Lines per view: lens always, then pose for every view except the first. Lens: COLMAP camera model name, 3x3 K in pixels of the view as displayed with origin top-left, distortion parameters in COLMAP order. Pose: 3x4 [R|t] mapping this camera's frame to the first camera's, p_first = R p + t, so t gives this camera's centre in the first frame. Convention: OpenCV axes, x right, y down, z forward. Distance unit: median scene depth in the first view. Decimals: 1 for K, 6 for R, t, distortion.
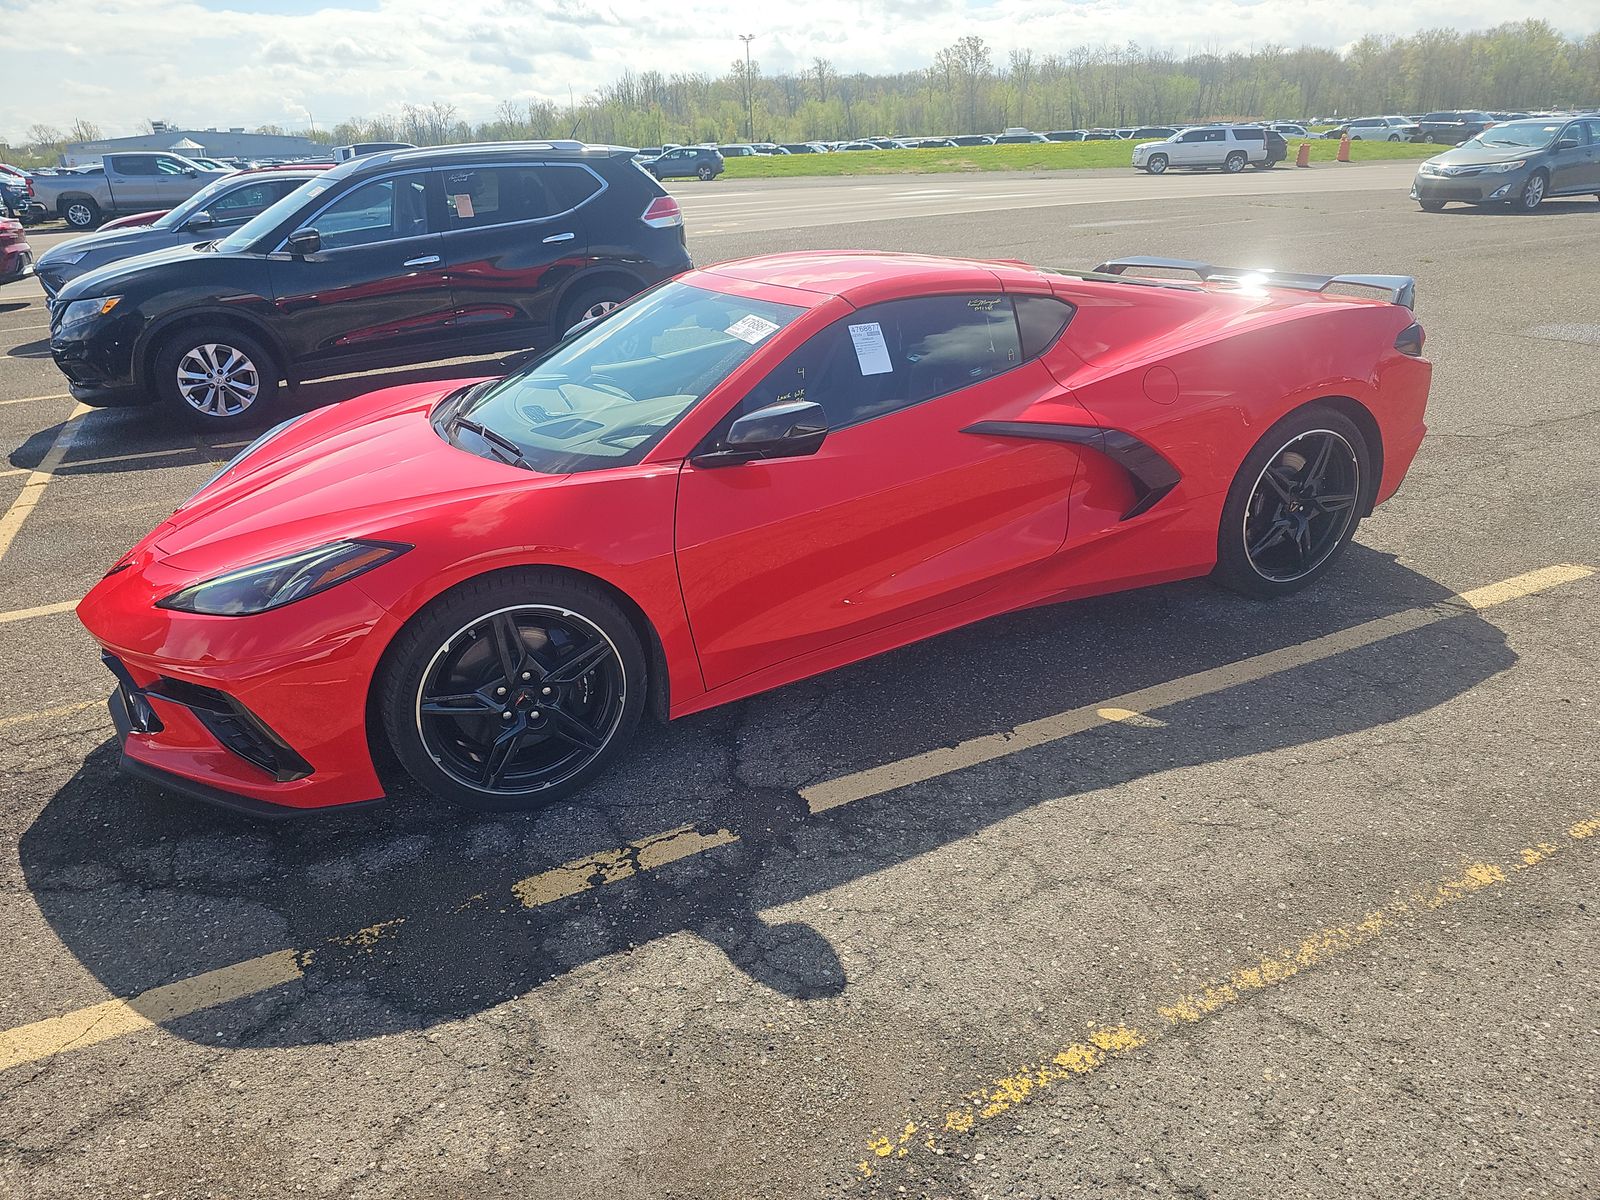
lens RADIAL K [[1062.9, 0, 800.0], [0, 1062.9, 600.0], [0, 0, 1]] dist [0.047689, -0.043936]
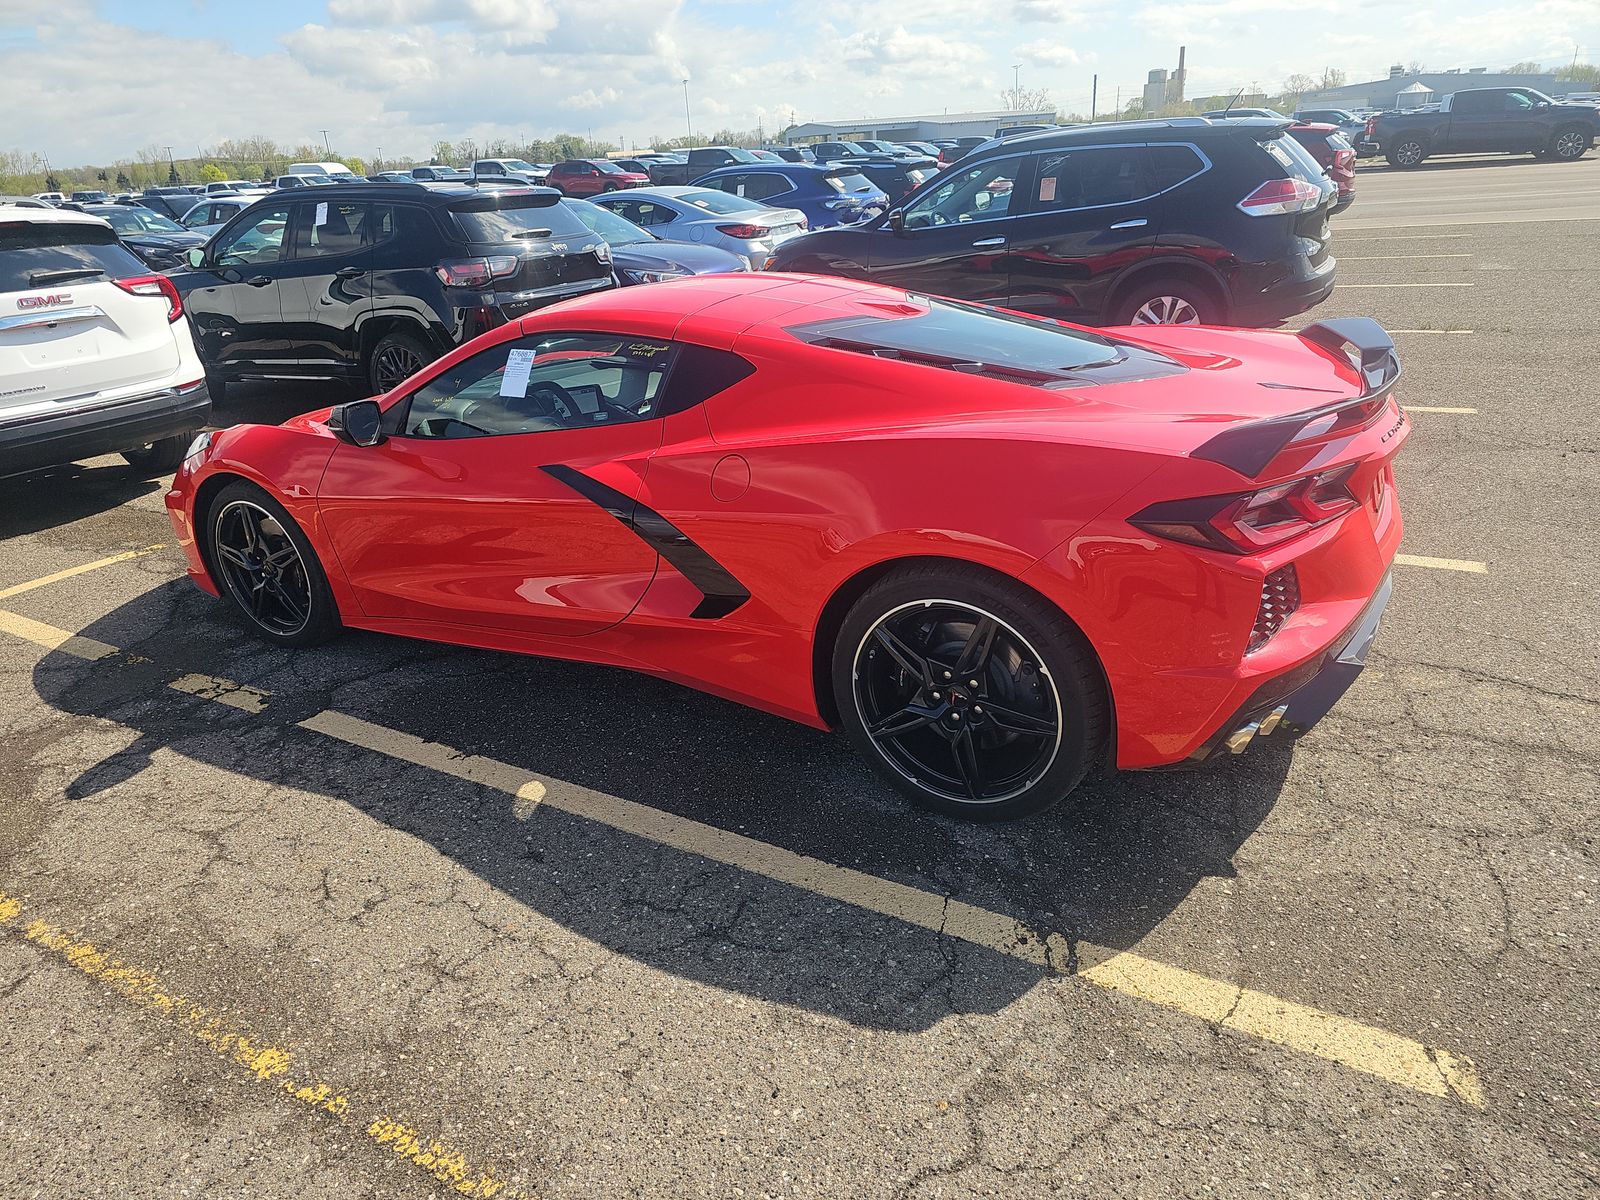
lens RADIAL K [[1062.9, 0, 800.0], [0, 1062.9, 600.0], [0, 0, 1]] dist [0.047689, -0.043936]
pose [[0.554970, 0.322110, -0.766977, 1.129158], [-0.287599, 0.939430, 0.186435, -0.306642], [0.780573, 0.117116, 0.613994, 0.596970]]
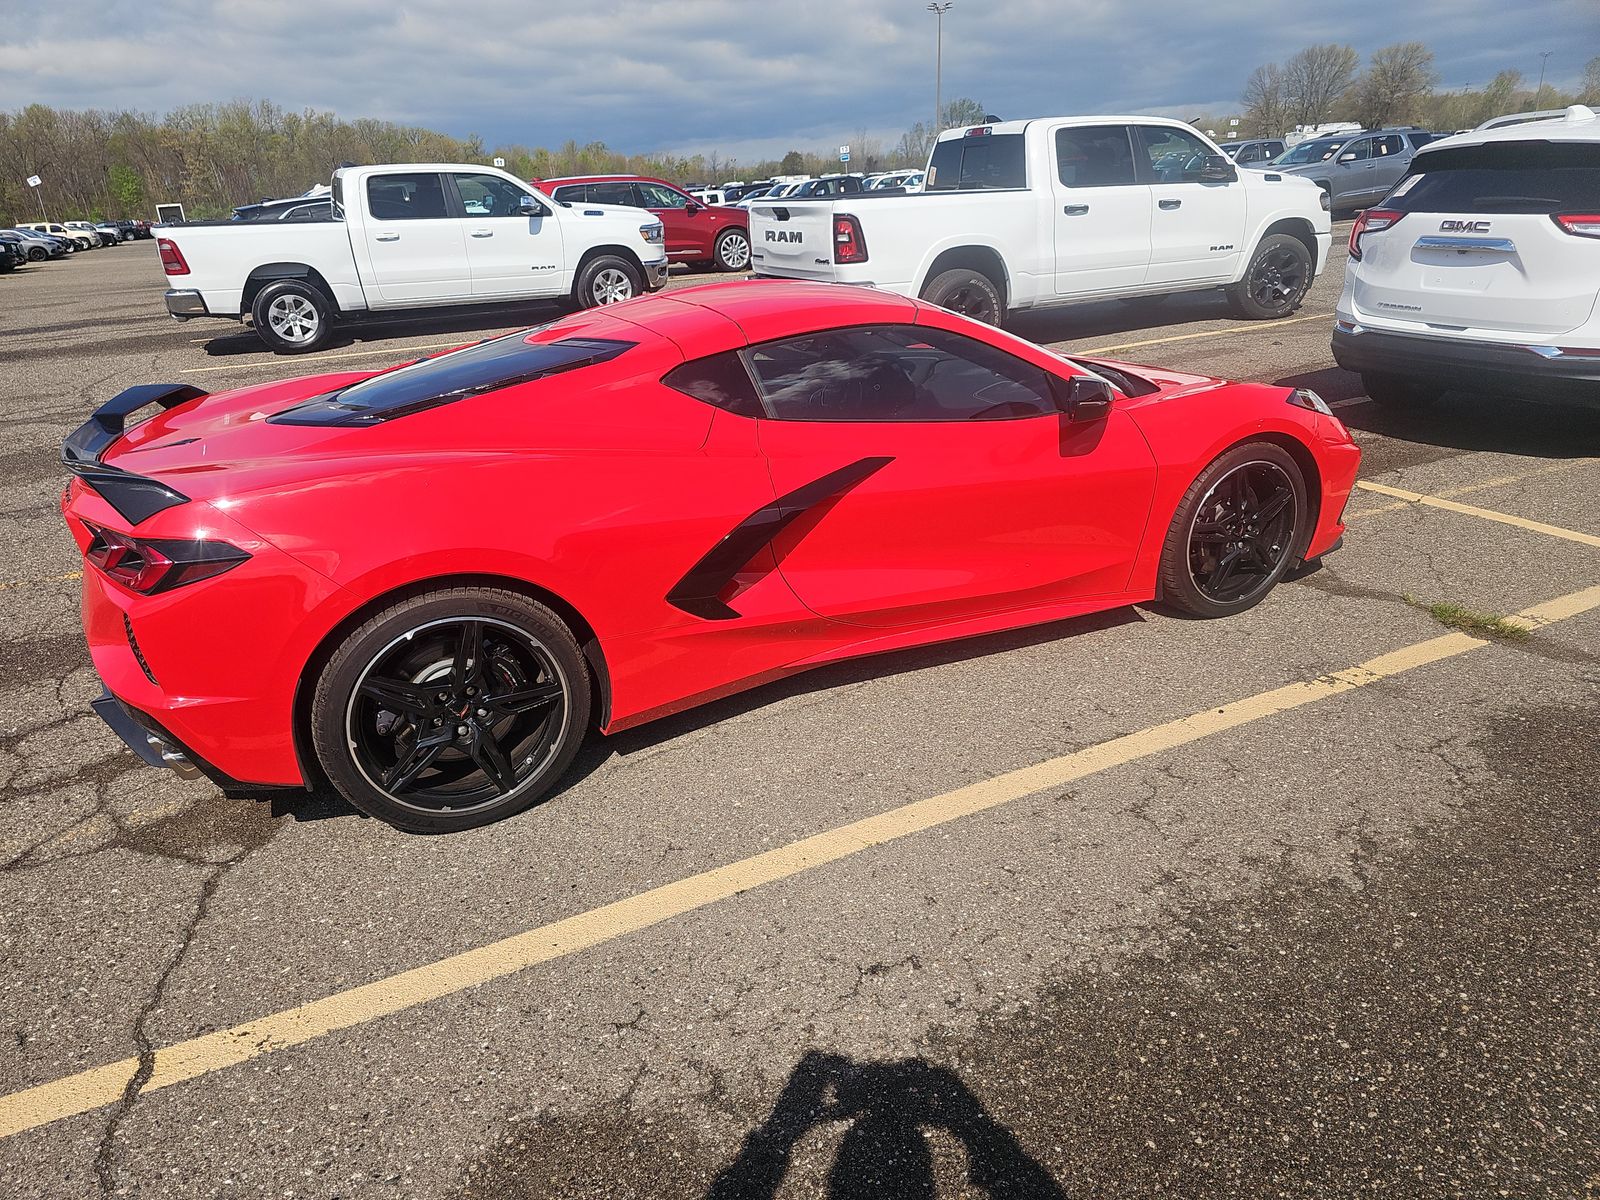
lens RADIAL K [[1062.9, 0, 800.0], [0, 1062.9, 600.0], [0, 0, 1]] dist [0.047689, -0.043936]
pose [[-0.995009, 0.085806, 0.050942, -0.055451], [0.096995, 0.711700, 0.695755, -0.977426], [0.023445, 0.697224, -0.716470, 2.327097]]
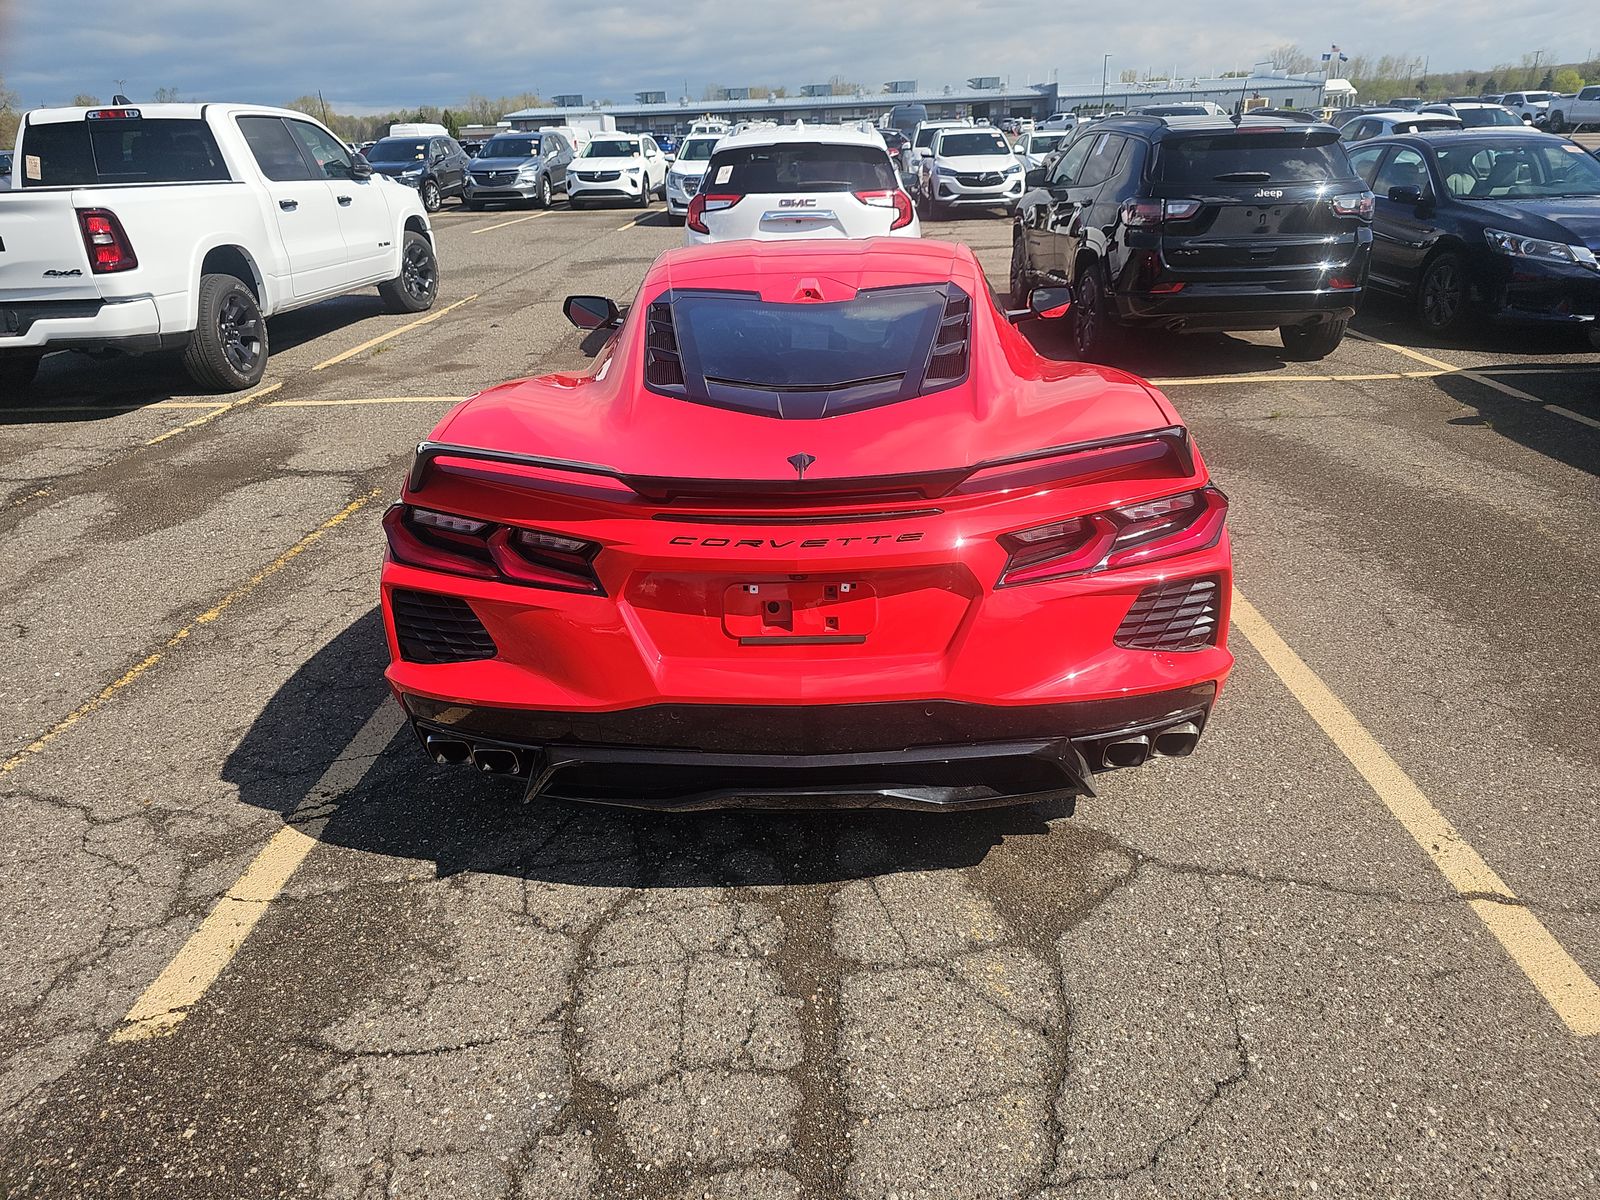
lens RADIAL K [[1062.9, 0, 800.0], [0, 1062.9, 600.0], [0, 0, 1]] dist [0.047689, -0.043936]
pose [[-0.459562, 0.403281, -0.791308, 1.194729], [-0.296738, 0.770046, 0.564779, -0.761705], [0.837108, 0.494362, -0.234215, 1.685450]]
